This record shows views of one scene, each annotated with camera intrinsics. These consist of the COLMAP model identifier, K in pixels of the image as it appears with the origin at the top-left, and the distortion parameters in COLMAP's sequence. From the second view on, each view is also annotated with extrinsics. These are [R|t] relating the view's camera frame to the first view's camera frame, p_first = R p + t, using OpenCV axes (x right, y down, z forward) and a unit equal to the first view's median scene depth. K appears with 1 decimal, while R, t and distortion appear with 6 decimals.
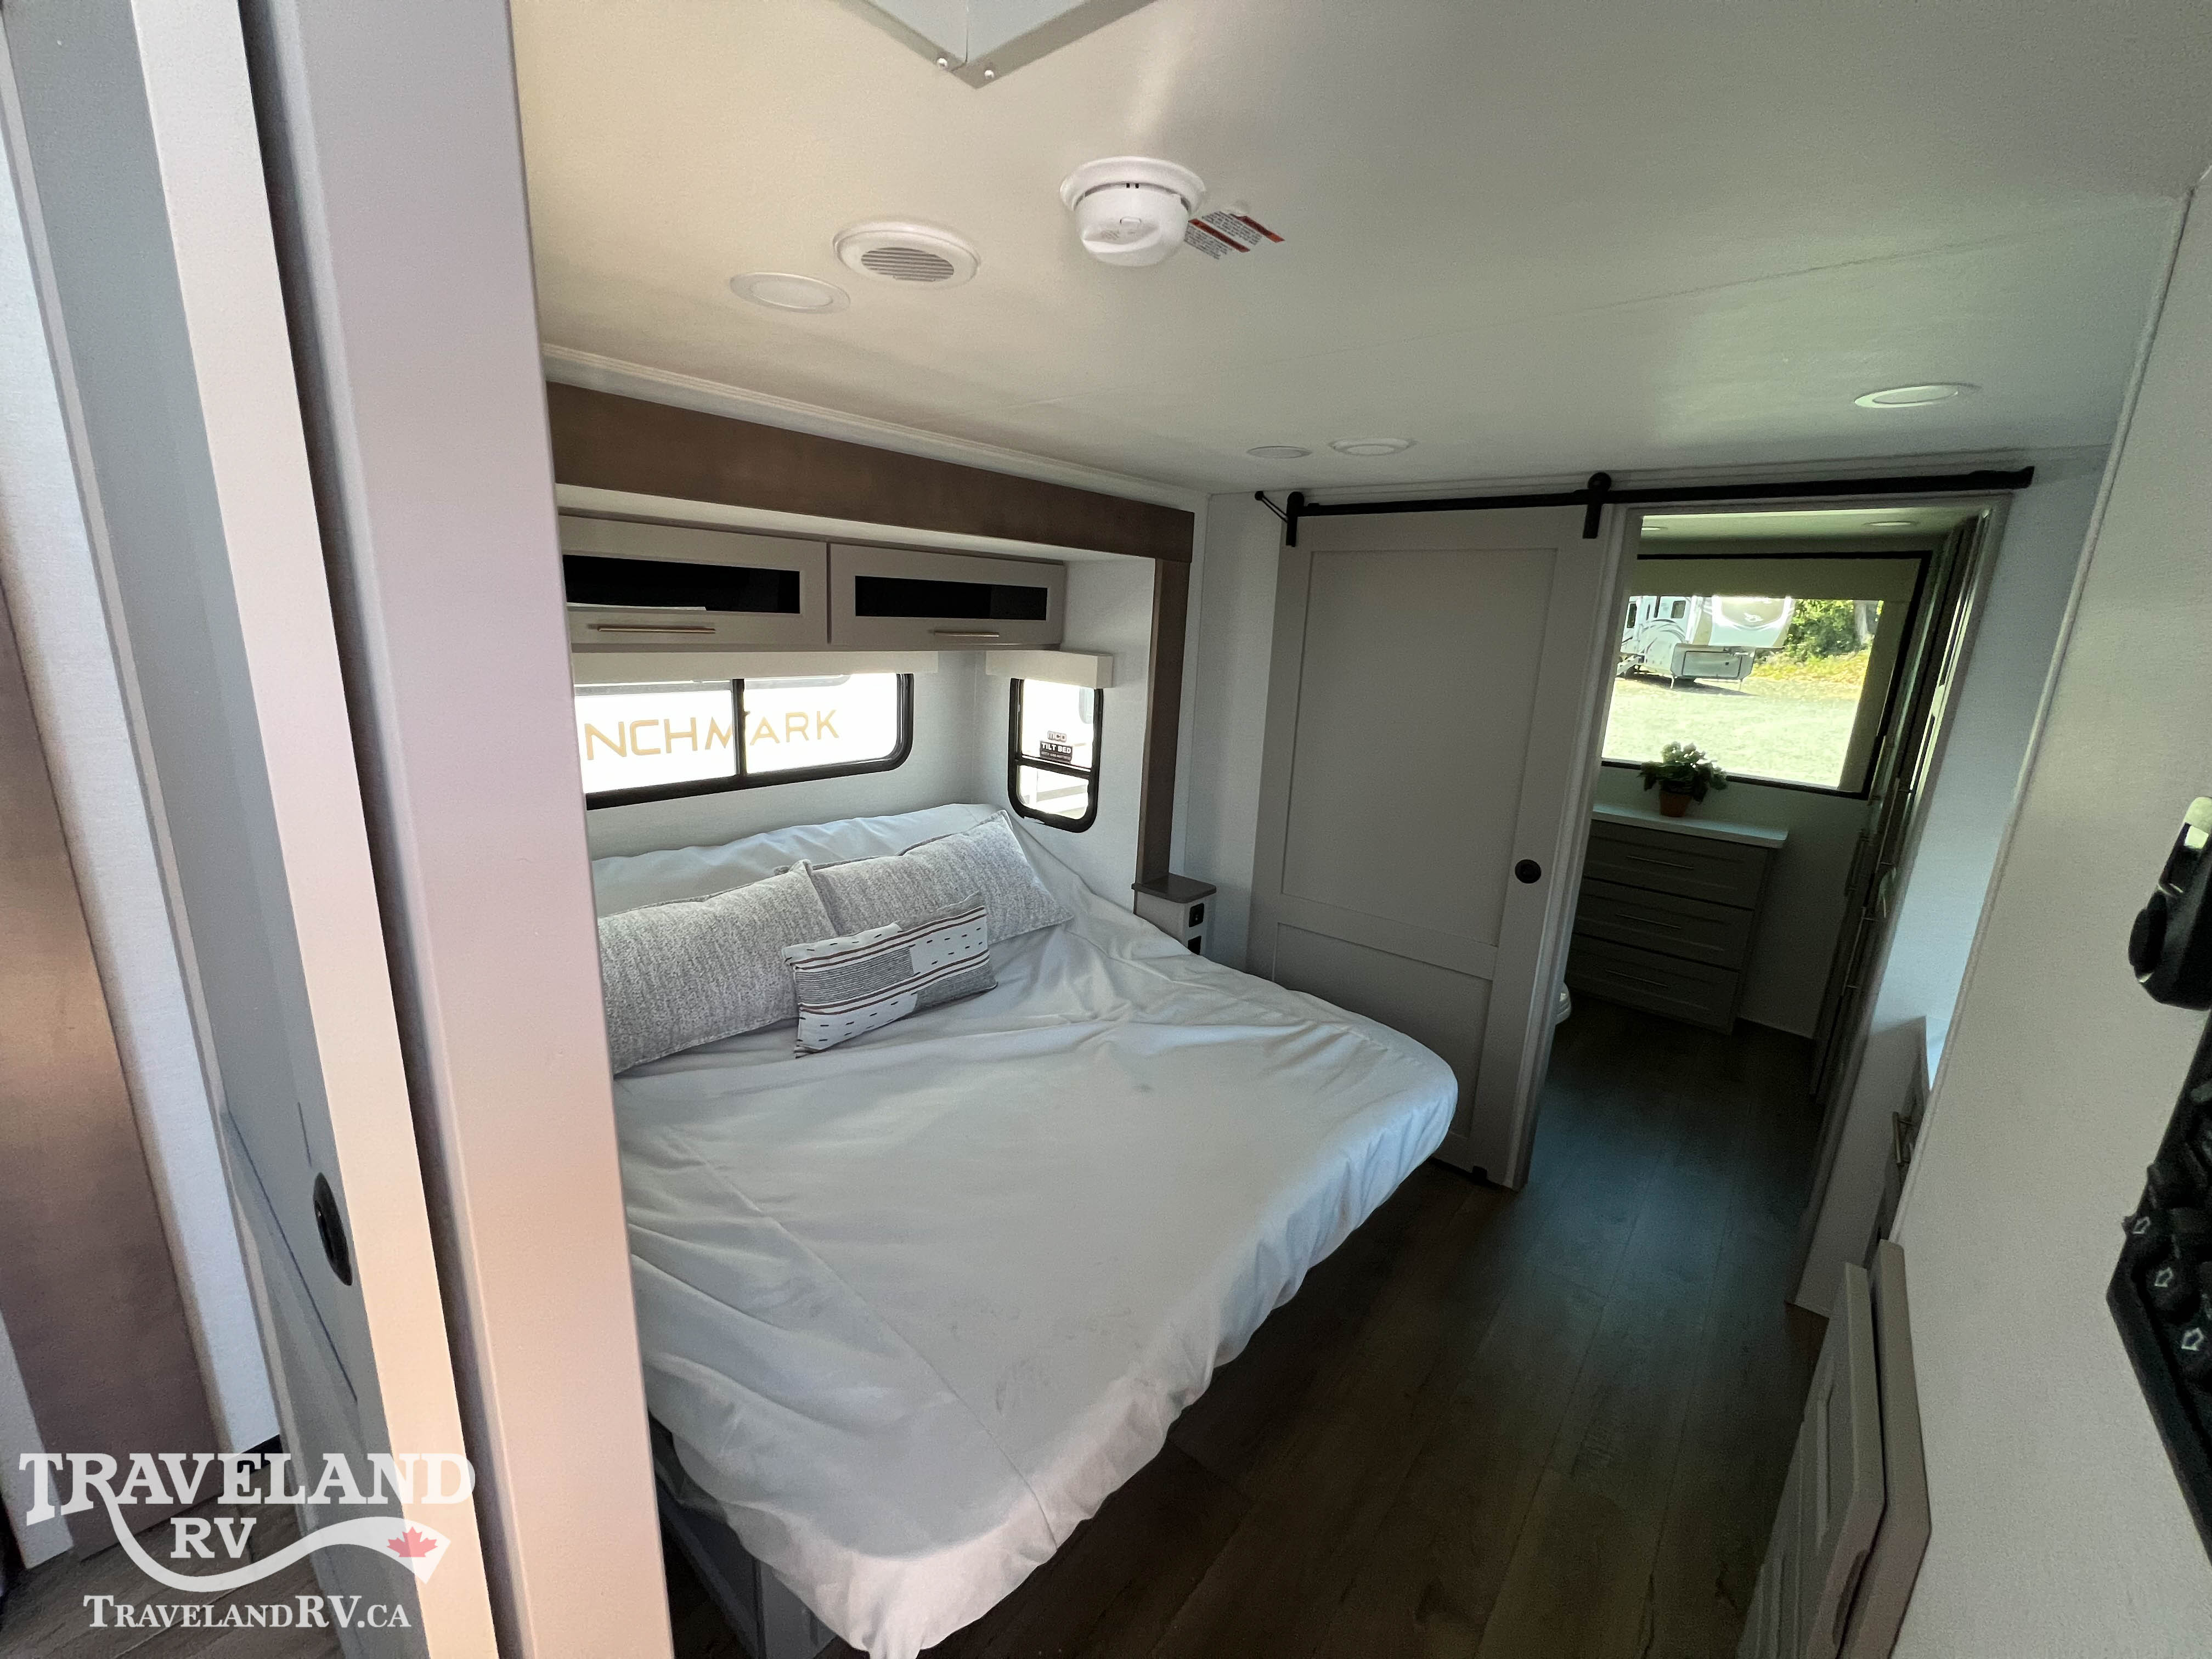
lens RADIAL K [[877.6, 0, 1111.8], [0, 877.6, 830.6], [0, 0, 1]] dist [0.001393, 0.000124]
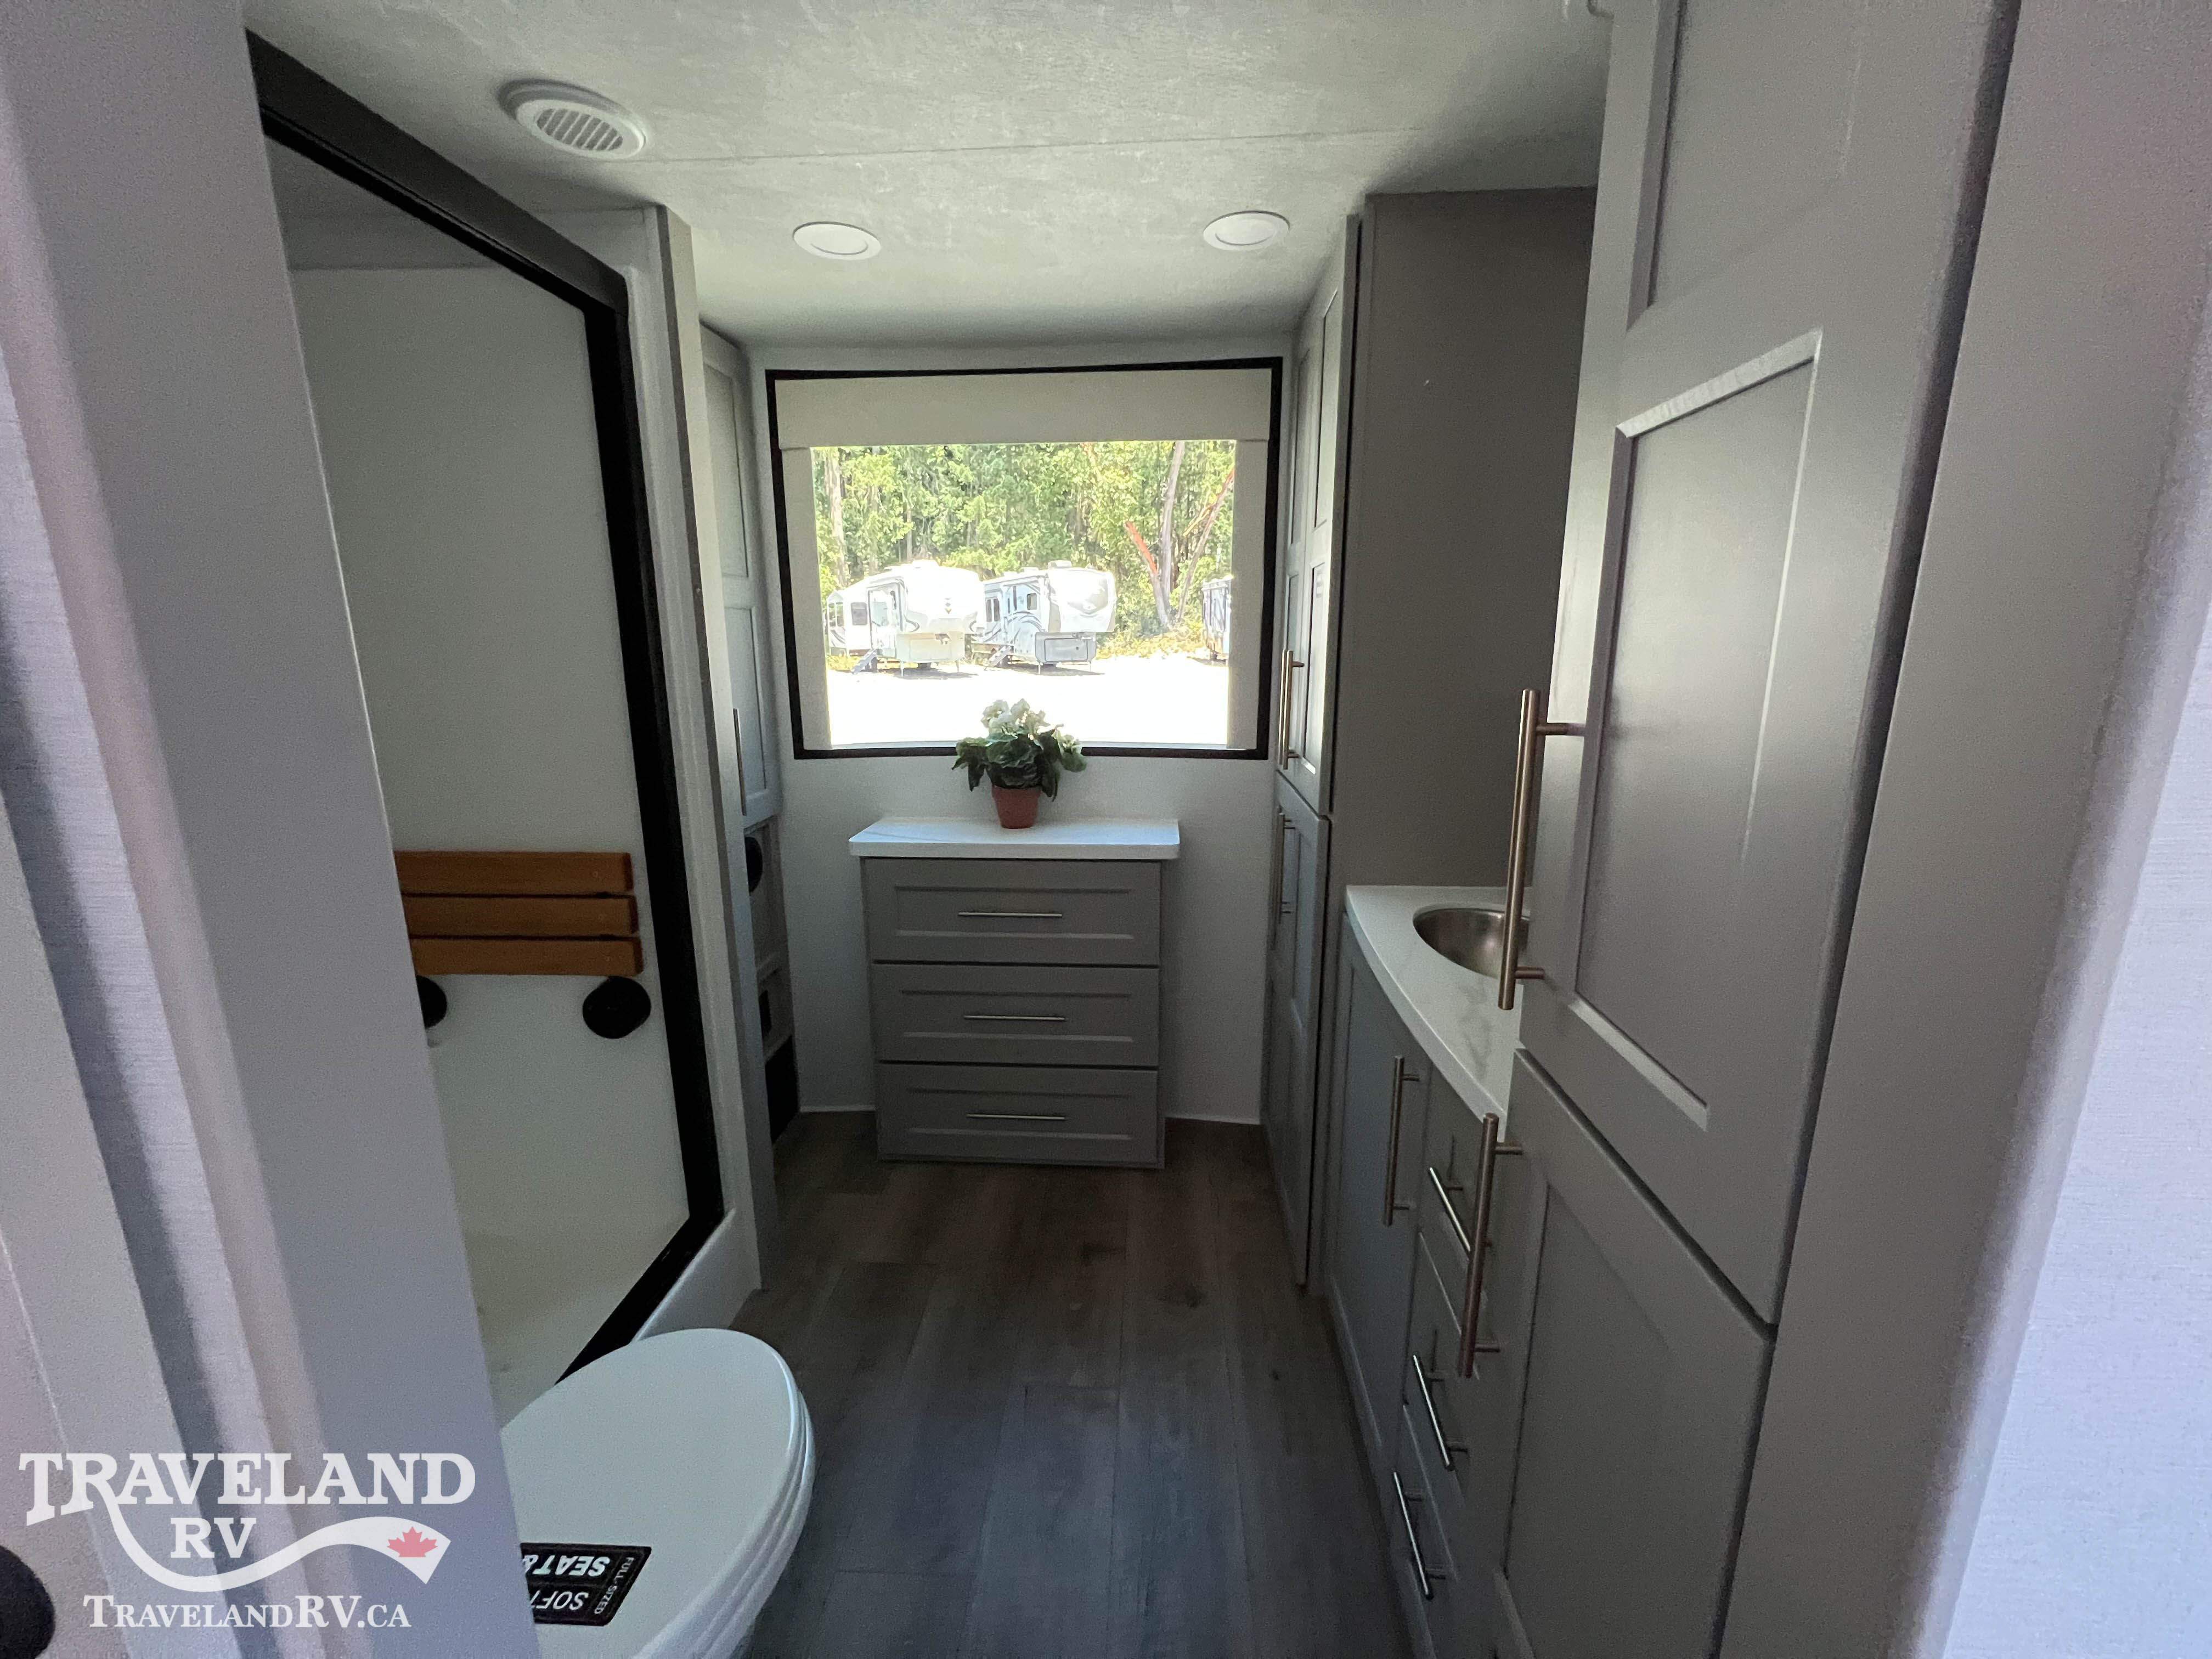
lens RADIAL K [[890.1, 0, 1112.4], [0, 890.1, 833.0], [0, 0, 1]] dist [-0.000471, 0.000528]
pose [[0.800904, -0.171437, 0.573726, 0.347797], [0.176864, 0.983119, 0.046872, -0.028894], [-0.572077, 0.063931, 0.817705, 0.480767]]
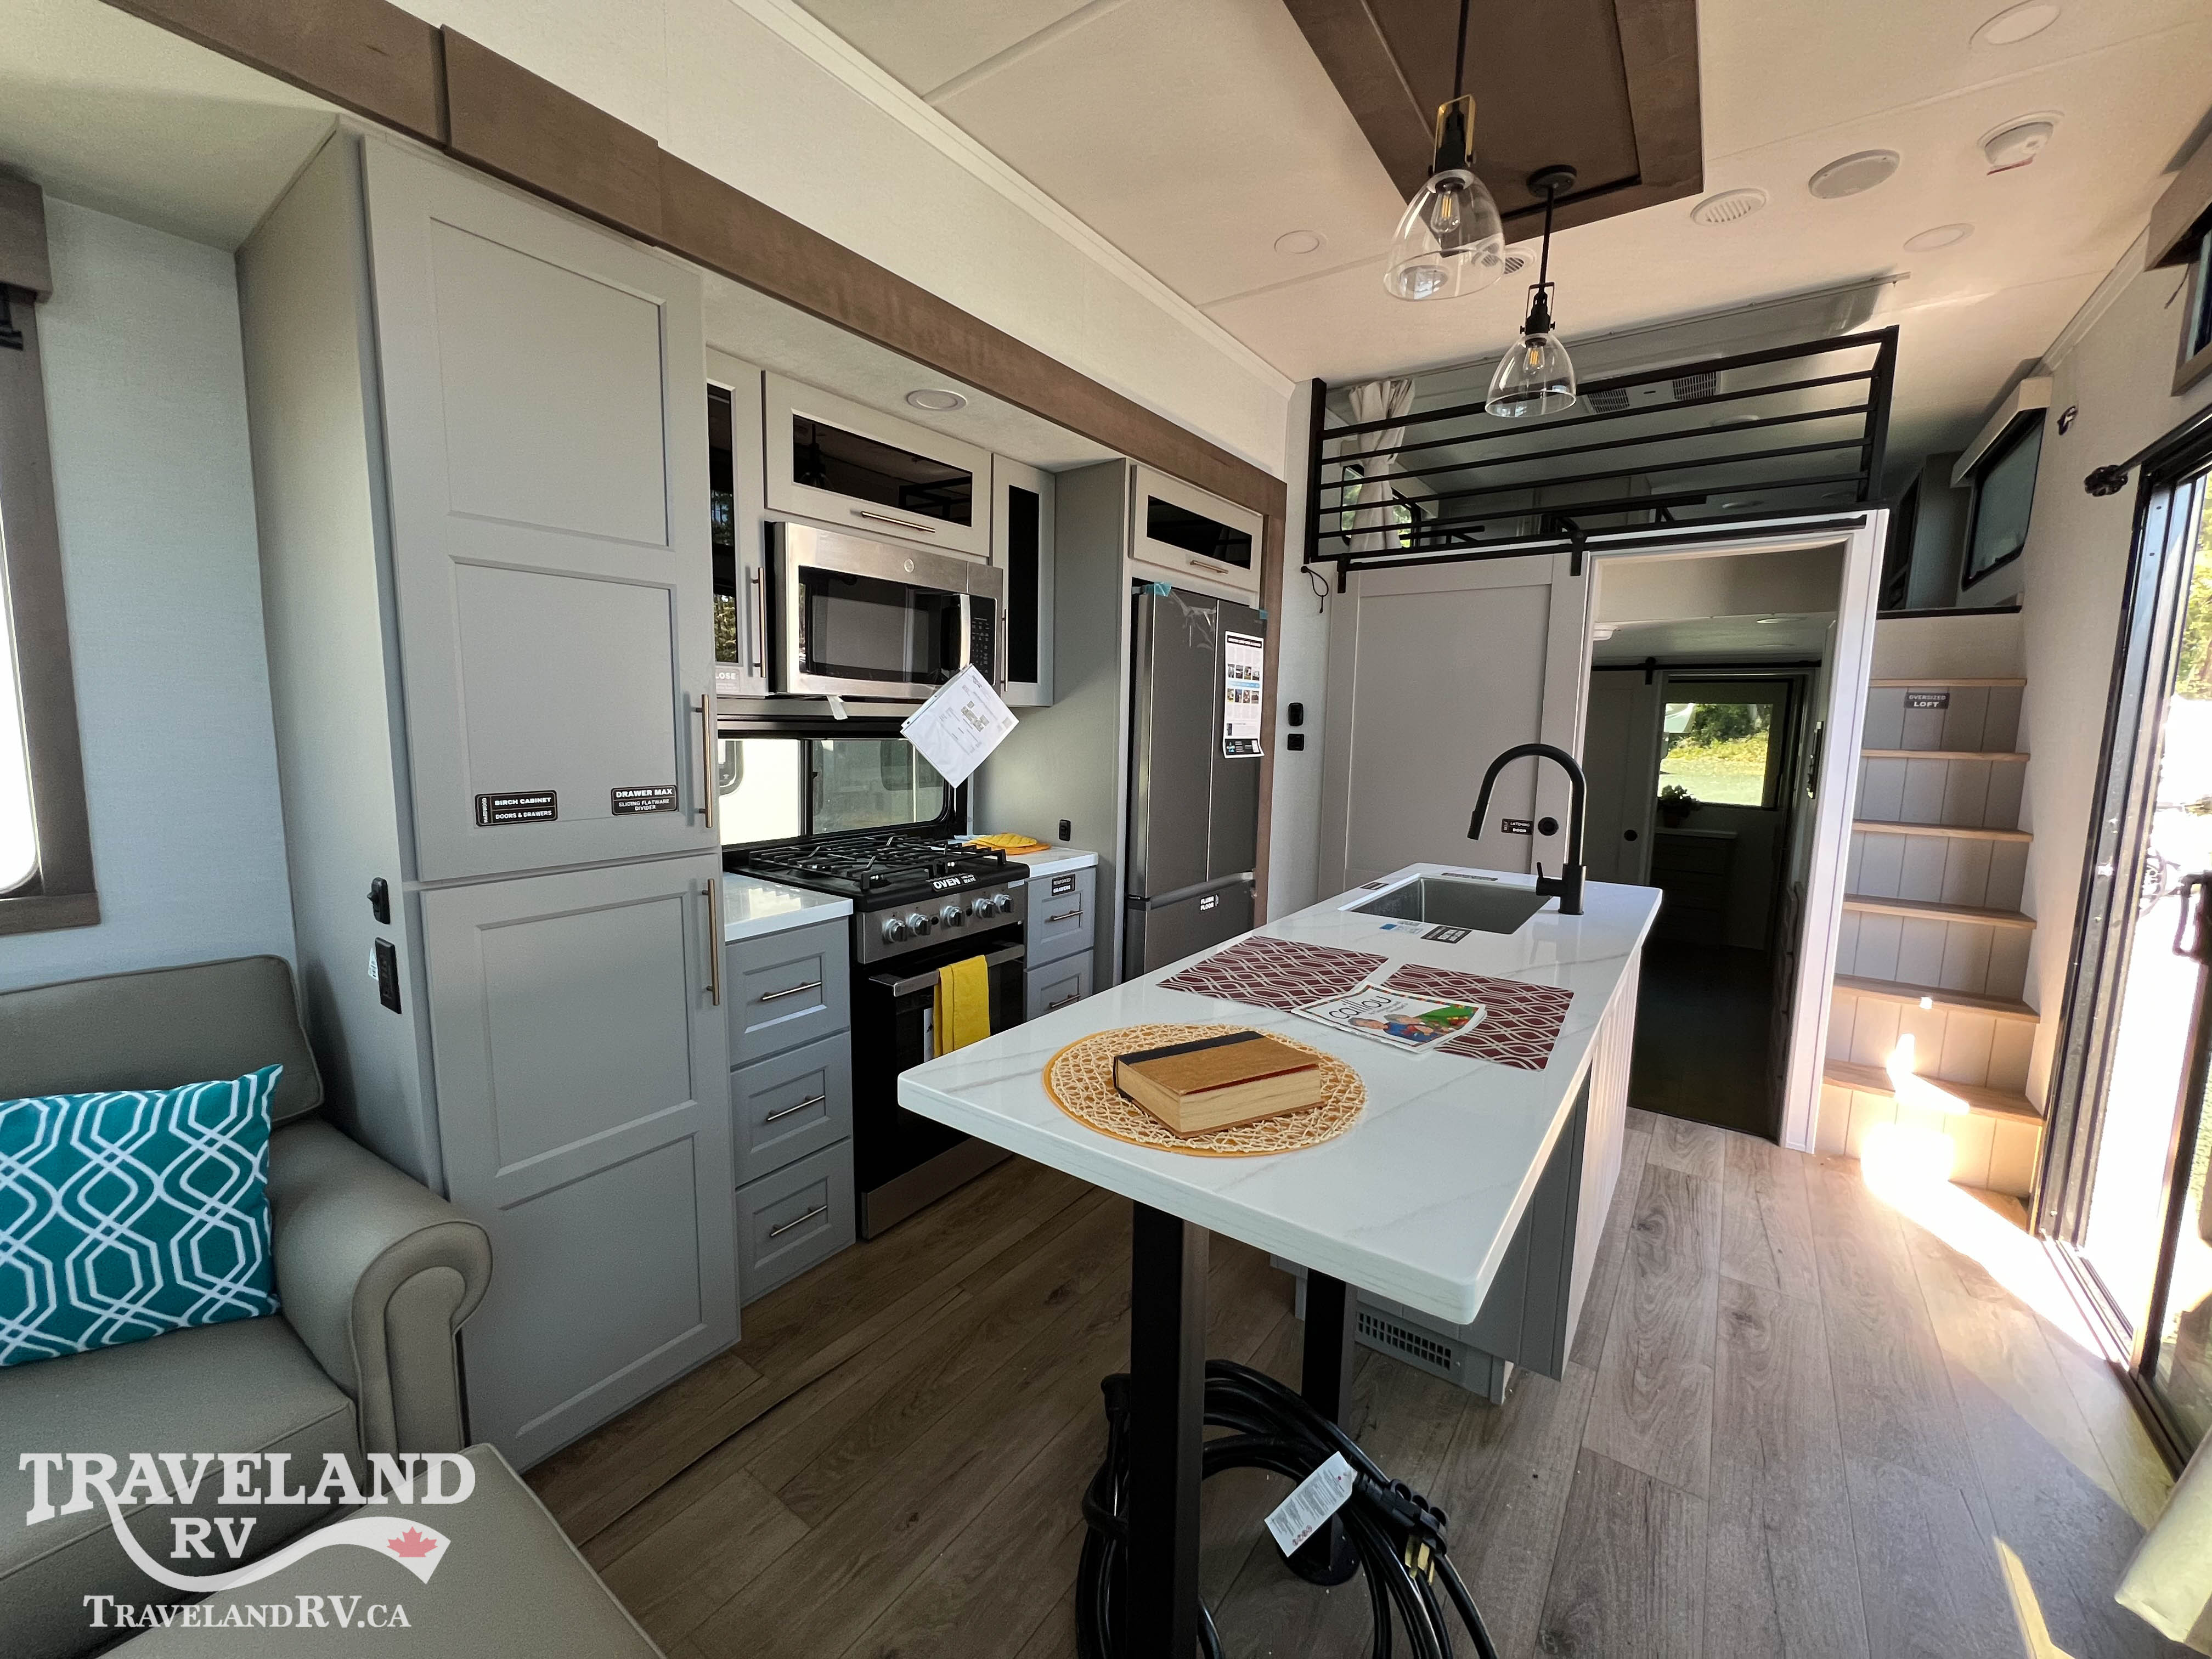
lens RADIAL K [[890.1, 0, 1112.4], [0, 890.1, 833.0], [0, 0, 1]] dist [-0.000471, 0.000528]
pose [[0.996915, -0.033678, 0.070896, -0.581875], [0.041371, 0.993070, -0.109999, 0.141302], [-0.066700, 0.112593, 0.991400, -0.659920]]
